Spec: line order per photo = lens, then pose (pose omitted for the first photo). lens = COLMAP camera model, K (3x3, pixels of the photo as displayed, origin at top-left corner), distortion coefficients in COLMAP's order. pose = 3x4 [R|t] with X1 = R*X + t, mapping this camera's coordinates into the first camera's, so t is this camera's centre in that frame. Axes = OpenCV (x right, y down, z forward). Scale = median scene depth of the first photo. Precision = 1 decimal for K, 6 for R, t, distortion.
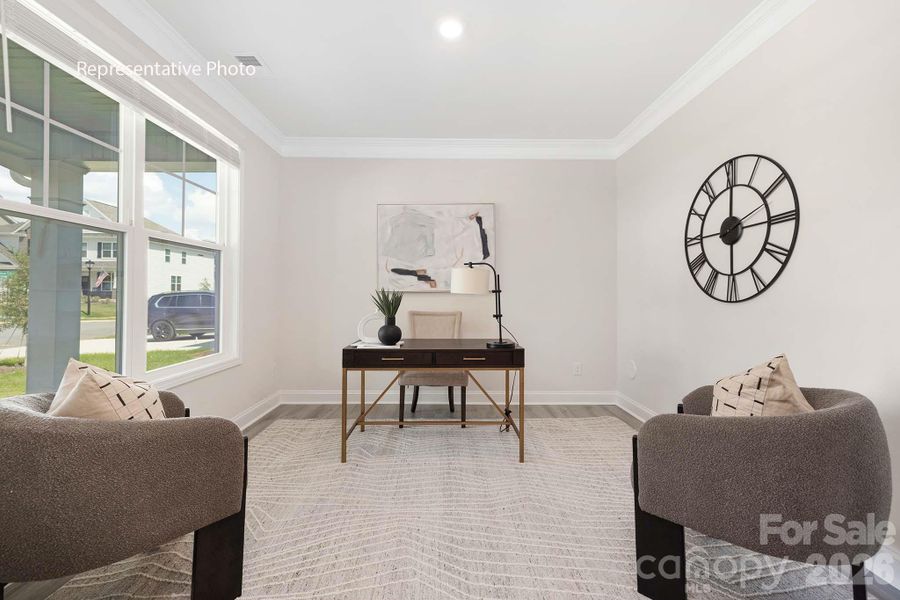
lens RADIAL K [[384.8, 0, 448.8], [0, 384.8, 288.7], [0, 0, 1]] dist [0.009142, 0.000351]
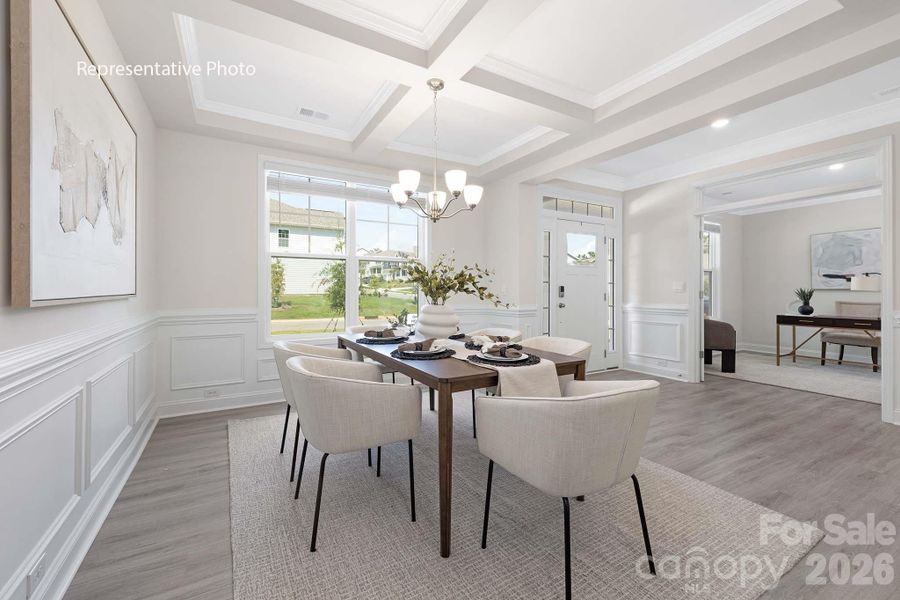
lens RADIAL K [[384.8, 0, 448.8], [0, 384.8, 288.7], [0, 0, 1]] dist [0.009142, 0.000351]
pose [[0.499766, -0.008978, -0.866114, 0.617813], [0.016169, 0.999869, -0.001035, -0.022274], [0.866010, -0.013487, 0.499845, -1.513808]]
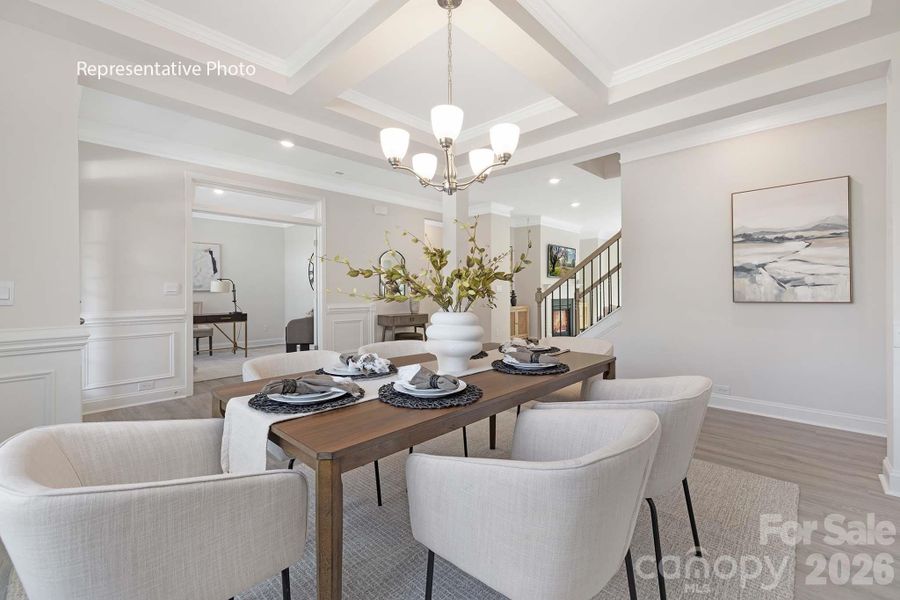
lens RADIAL K [[384.8, 0, 448.8], [0, 384.8, 288.7], [0, 0, 1]] dist [0.009142, 0.000351]
pose [[0.692407, 0.003032, 0.721501, -0.632361], [-0.011456, 0.999911, 0.006792, -0.036834], [-0.721416, -0.012968, 0.692380, -1.522747]]
